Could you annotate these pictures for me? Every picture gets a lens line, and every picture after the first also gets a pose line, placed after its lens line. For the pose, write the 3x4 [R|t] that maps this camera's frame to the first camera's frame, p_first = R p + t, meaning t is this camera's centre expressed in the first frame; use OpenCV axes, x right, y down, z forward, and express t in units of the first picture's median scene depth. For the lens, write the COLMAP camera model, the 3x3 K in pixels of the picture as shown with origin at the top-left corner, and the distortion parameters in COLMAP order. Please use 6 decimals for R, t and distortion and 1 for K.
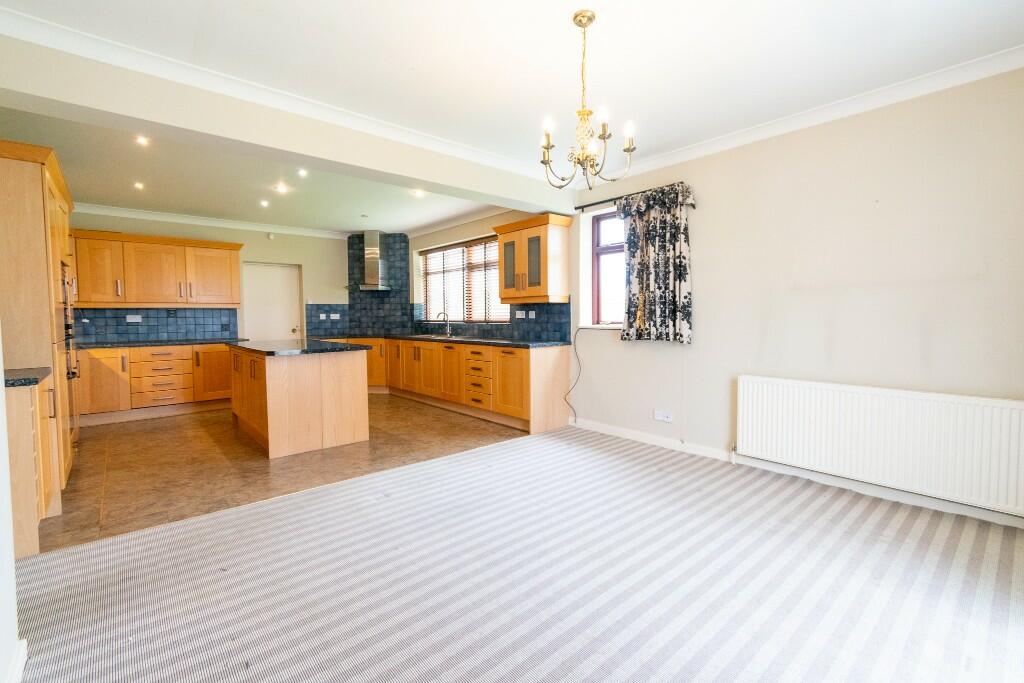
lens RADIAL K [[458.0, 0, 513.6], [0, 458.0, 340.6], [0, 0, 1]] dist [0.004202, -0.000061]
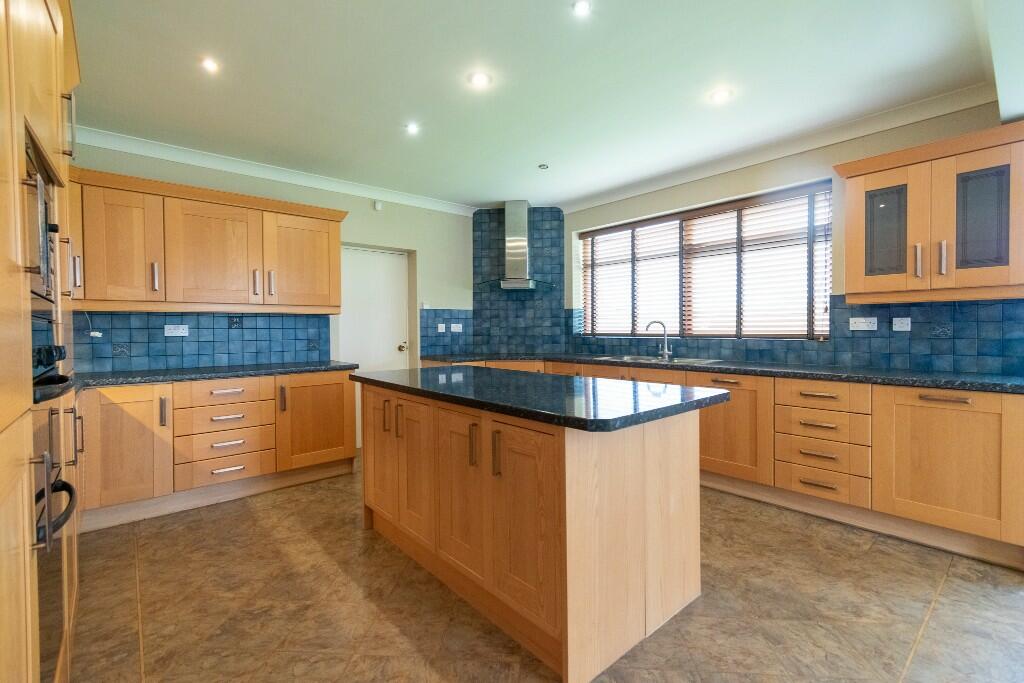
lens RADIAL K [[458.0, 0, 513.6], [0, 458.0, 341.5], [0, 0, 1]] dist [0.004202, -0.000061]
pose [[0.999988, 0.001734, -0.004486, -0.338574], [-0.001844, 0.999692, -0.024738, -0.017181], [0.004441, 0.024746, 0.999684, 0.357020]]
